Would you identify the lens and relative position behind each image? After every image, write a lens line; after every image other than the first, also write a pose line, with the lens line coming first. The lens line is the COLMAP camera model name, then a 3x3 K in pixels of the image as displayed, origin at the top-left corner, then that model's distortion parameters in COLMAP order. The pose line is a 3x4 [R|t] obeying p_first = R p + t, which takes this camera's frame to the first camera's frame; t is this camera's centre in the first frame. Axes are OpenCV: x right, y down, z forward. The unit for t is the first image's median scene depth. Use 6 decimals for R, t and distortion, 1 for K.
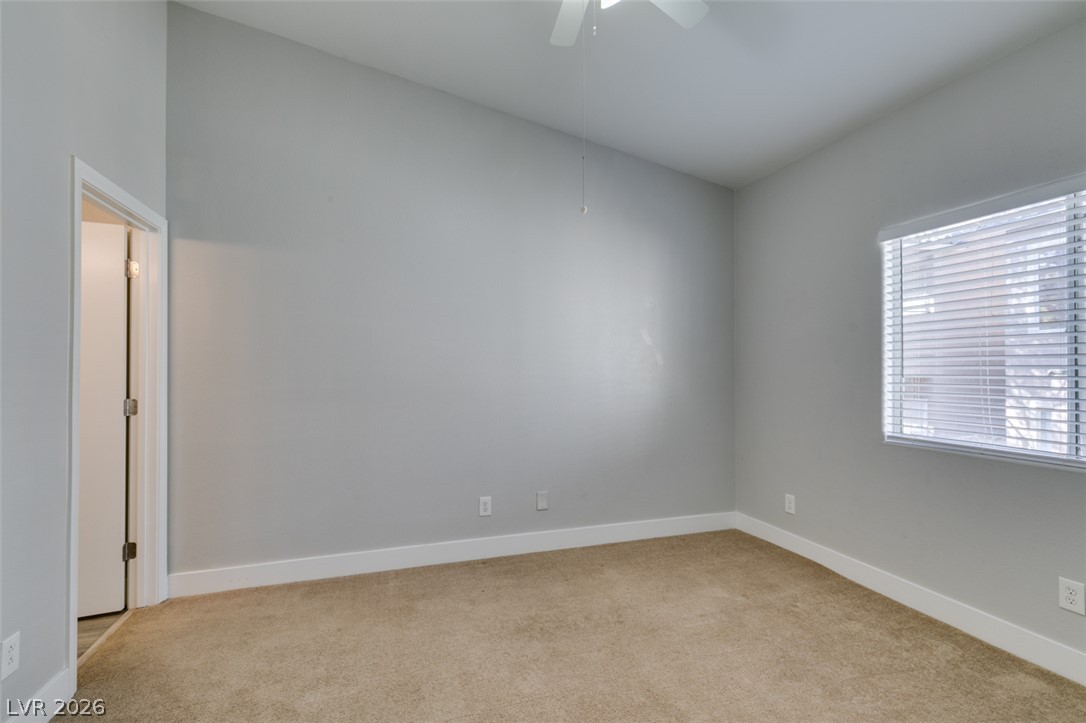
lens RADIAL K [[494.2, 0, 547.3], [0, 494.2, 364.1], [0, 0, 1]] dist [0.004826, 0.000070]
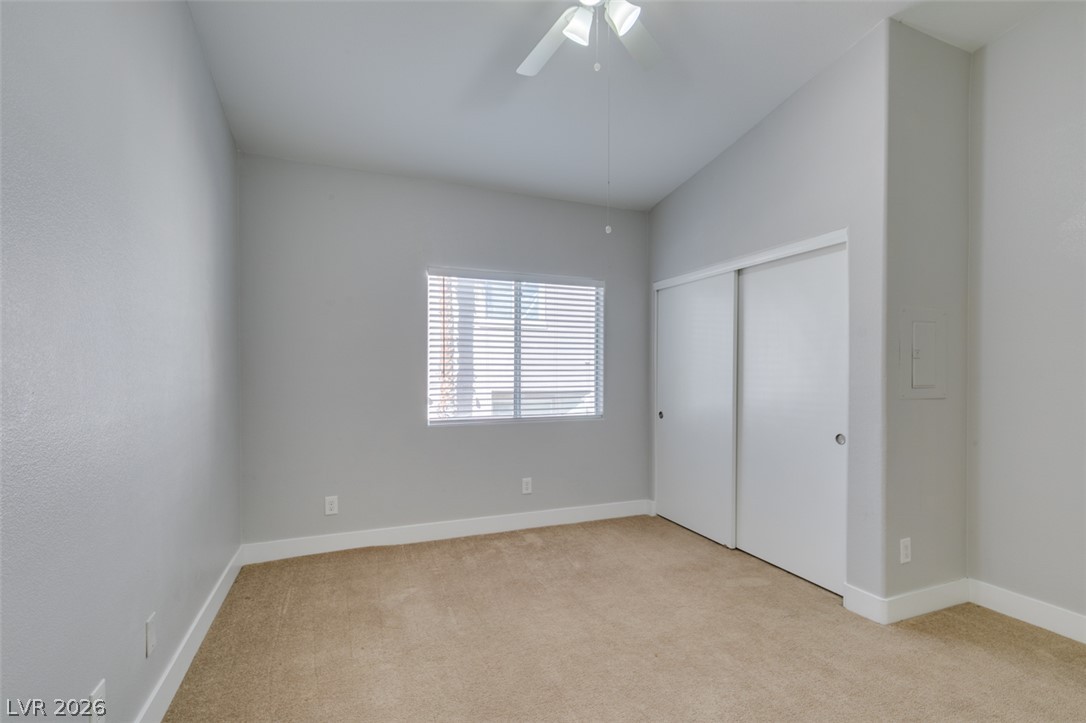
lens RADIAL K [[494.2, 0, 547.3], [0, 494.2, 364.1], [0, 0, 1]] dist [0.004826, 0.000070]
pose [[-0.056058, 0.003857, 0.998420, -0.659979], [-0.008817, 0.999952, -0.004358, -0.006048], [-0.998389, -0.009047, -0.056021, 0.752781]]
